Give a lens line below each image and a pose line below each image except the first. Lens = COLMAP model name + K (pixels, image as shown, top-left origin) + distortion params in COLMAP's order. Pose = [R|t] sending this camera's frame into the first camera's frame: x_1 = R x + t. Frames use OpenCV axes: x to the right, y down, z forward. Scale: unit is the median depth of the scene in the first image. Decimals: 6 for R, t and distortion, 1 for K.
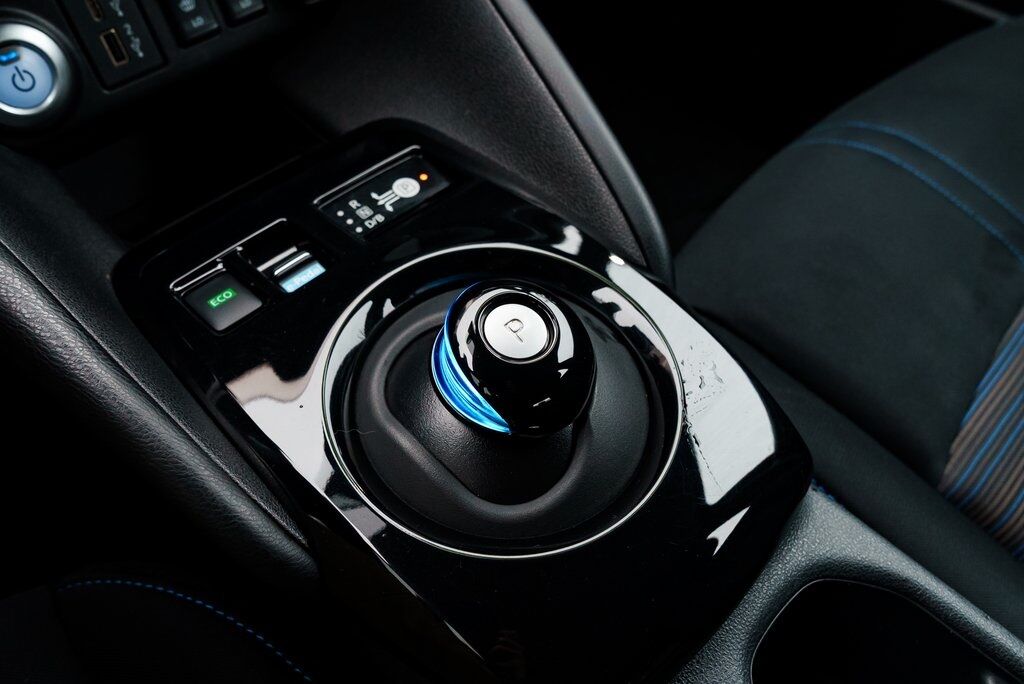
lens RADIAL K [[805.0, 0, 513.8], [0, 805.0, 339.8], [0, 0, 1]] dist [-0.015094, -0.007481]
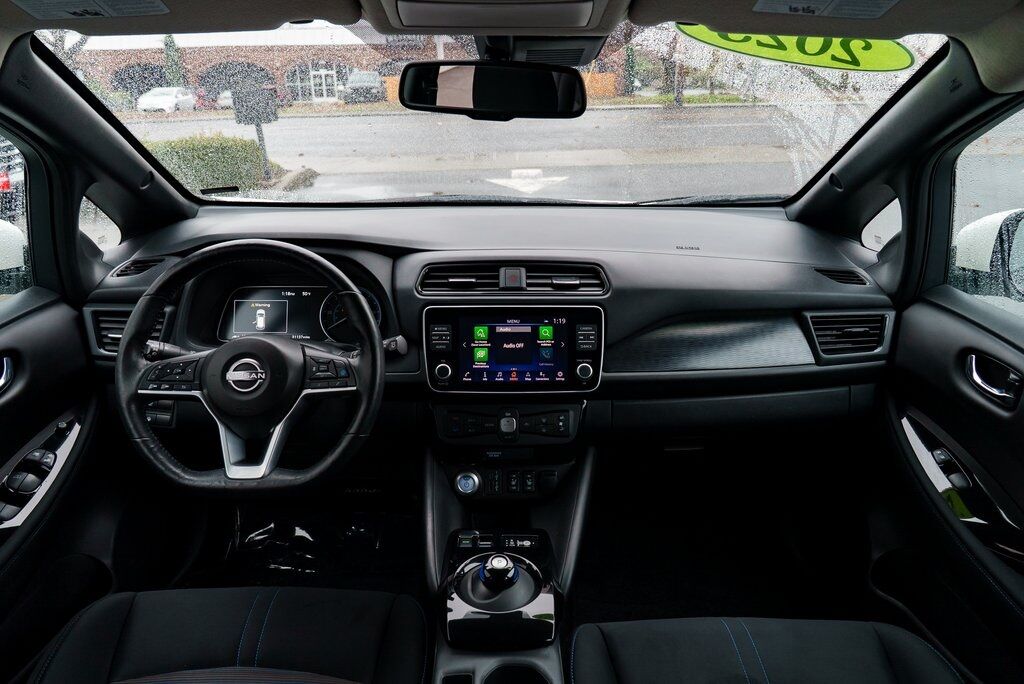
lens RADIAL K [[695.9, 0, 508.3], [0, 695.9, 350.9], [0, 0, 1]] dist [-0.023619, 0.019156]
pose [[0.717816, 0.168131, -0.675627, 1.764825], [-0.536797, 0.751632, -0.383272, 0.400560], [0.443383, 0.637794, 0.629786, -1.538436]]
